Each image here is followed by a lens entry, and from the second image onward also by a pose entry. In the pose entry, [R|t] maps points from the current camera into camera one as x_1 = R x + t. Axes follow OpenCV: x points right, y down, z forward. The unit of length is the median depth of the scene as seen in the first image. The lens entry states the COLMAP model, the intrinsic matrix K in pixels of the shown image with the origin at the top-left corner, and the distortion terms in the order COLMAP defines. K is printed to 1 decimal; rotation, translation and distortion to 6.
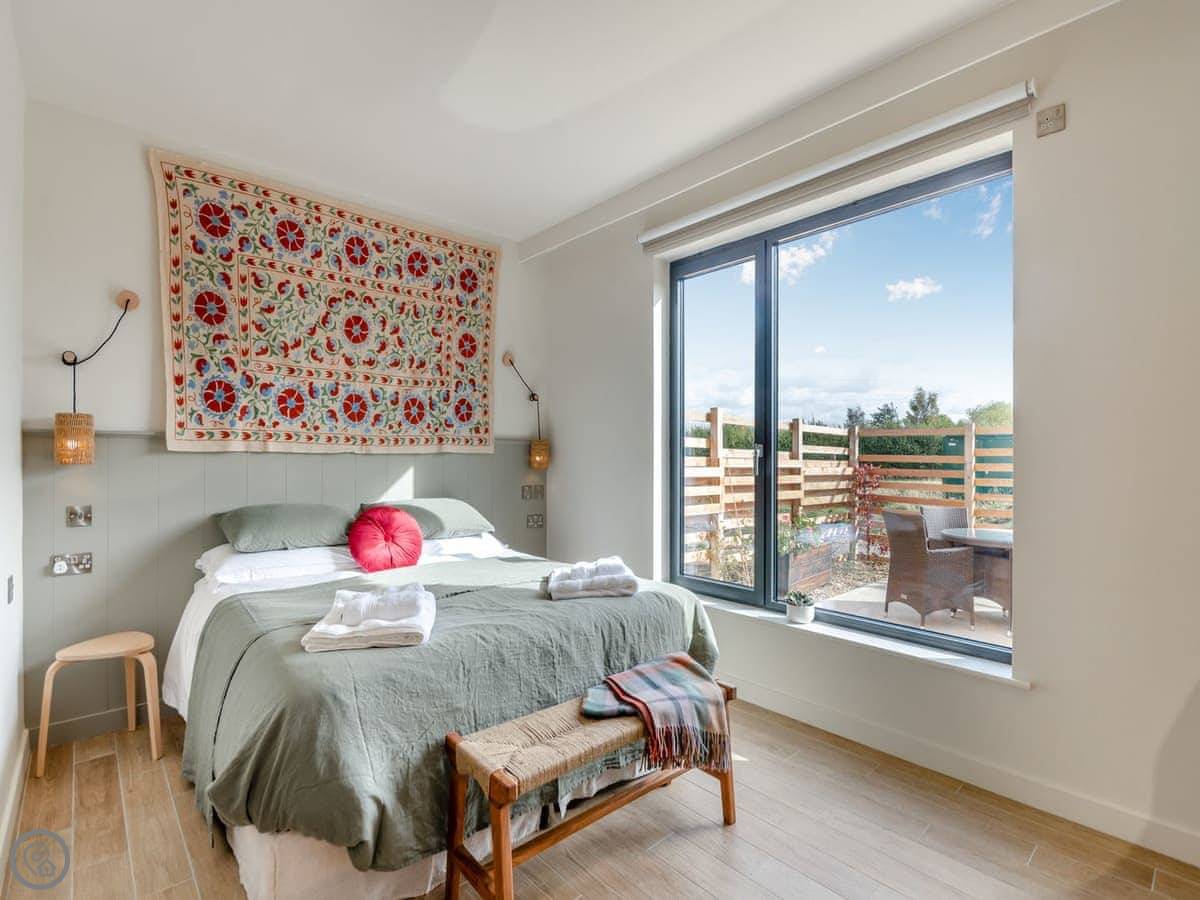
lens RADIAL K [[586.0, 0, 575.0], [0, 586.0, 454.5], [0, 0, 1]] dist [-0.000582, -0.000498]
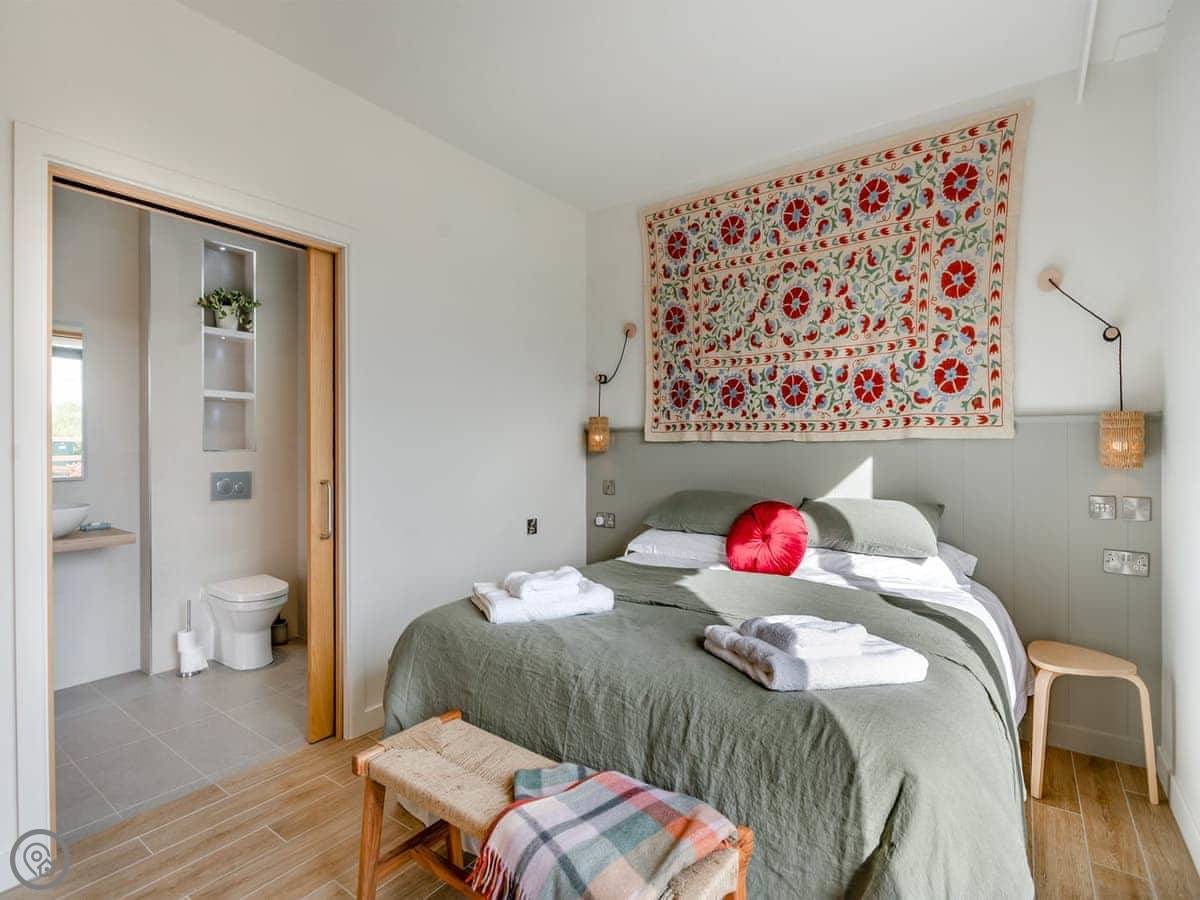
lens RADIAL K [[595.4, 0, 620.7], [0, 595.4, 443.1], [0, 0, 1]] dist [0.001716, 0.000460]
pose [[0.222778, -0.008345, -0.974833, 0.437094], [0.007158, 0.999950, -0.006924, 0.005205], [0.974843, -0.005436, 0.222827, 0.514783]]
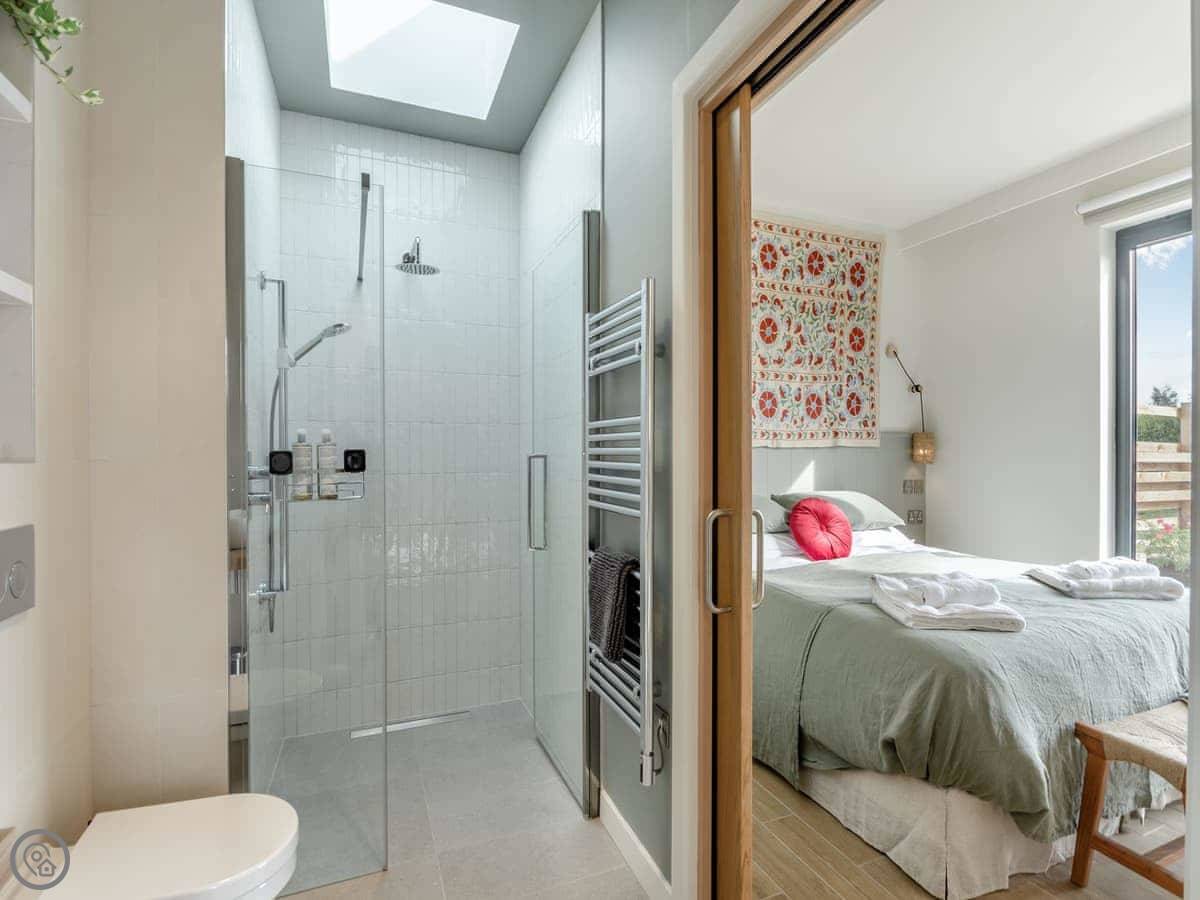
lens RADIAL K [[586.0, 0, 575.0], [0, 586.0, 454.5], [0, 0, 1]] dist [-0.000582, -0.000498]
pose [[0.947606, -0.001137, -0.319439, -0.352896], [0.004371, 0.999946, 0.009405, -0.000405], [0.319412, -0.010308, 0.947560, -0.117899]]
